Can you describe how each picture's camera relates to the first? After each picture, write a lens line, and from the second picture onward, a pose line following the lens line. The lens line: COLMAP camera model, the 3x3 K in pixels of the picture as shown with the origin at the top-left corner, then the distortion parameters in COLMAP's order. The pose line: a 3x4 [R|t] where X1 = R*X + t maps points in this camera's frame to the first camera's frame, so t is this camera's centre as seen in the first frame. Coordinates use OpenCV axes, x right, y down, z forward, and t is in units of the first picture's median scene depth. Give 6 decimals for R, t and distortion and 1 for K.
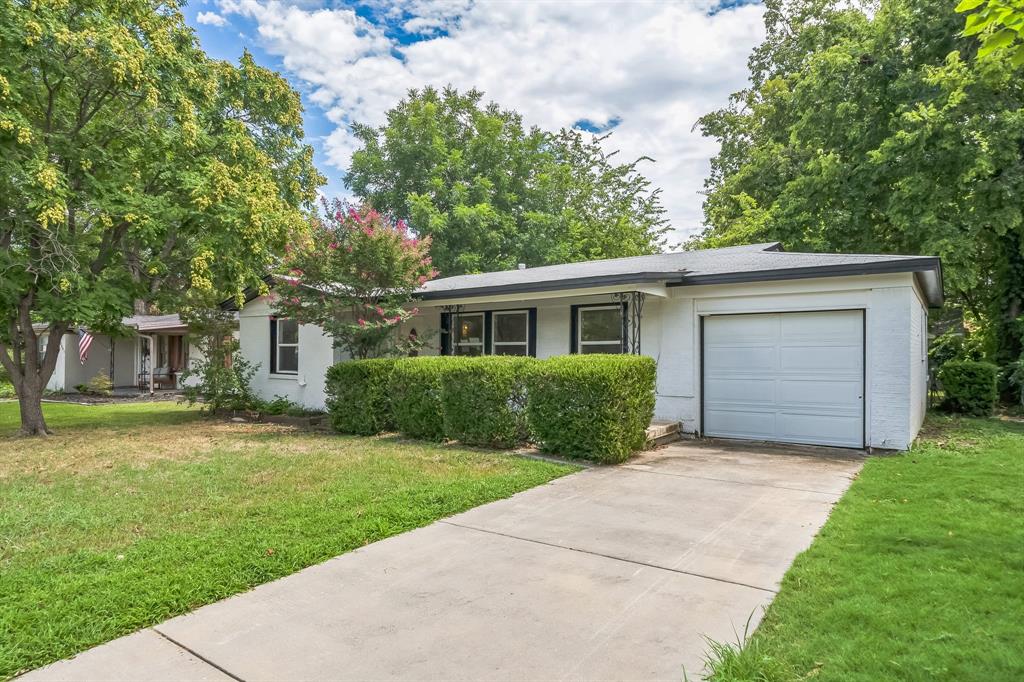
lens RADIAL K [[599.0, 0, 512.0], [0, 599.0, 341.0], [0, 0, 1]] dist [-0.002587, -0.000732]
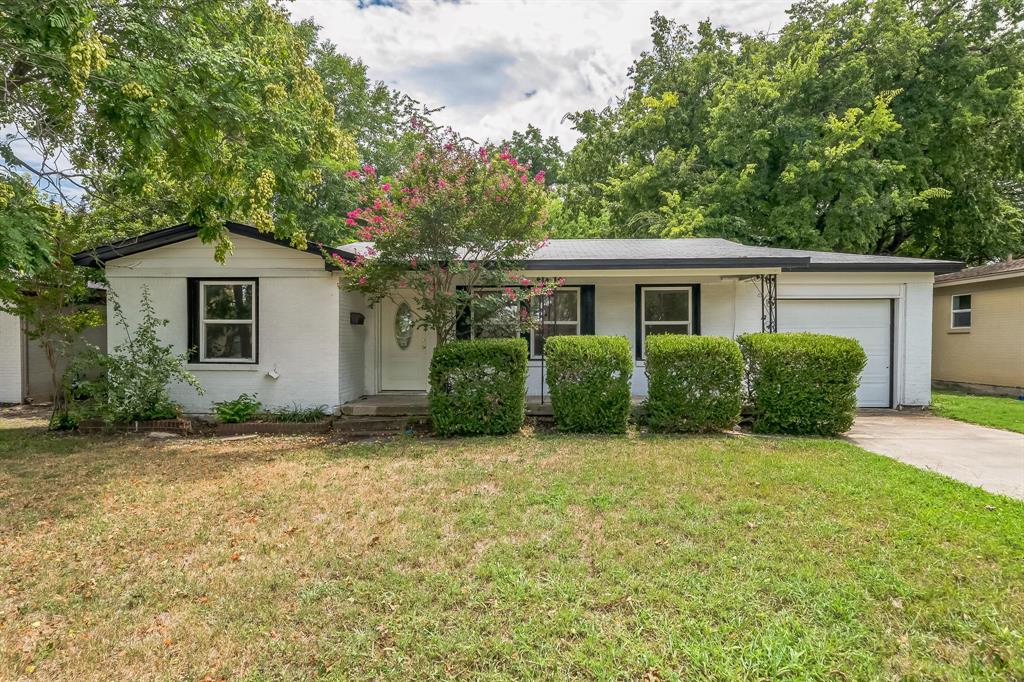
lens RADIAL K [[581.2, 0, 512.0], [0, 581.2, 341.0], [0, 0, 1]] dist [-0.000551, -0.000360]
pose [[0.827983, -0.006190, 0.560719, -0.588482], [-0.010877, 0.999574, 0.027096, 0.009449], [-0.560648, -0.028534, 0.827563, 0.316981]]
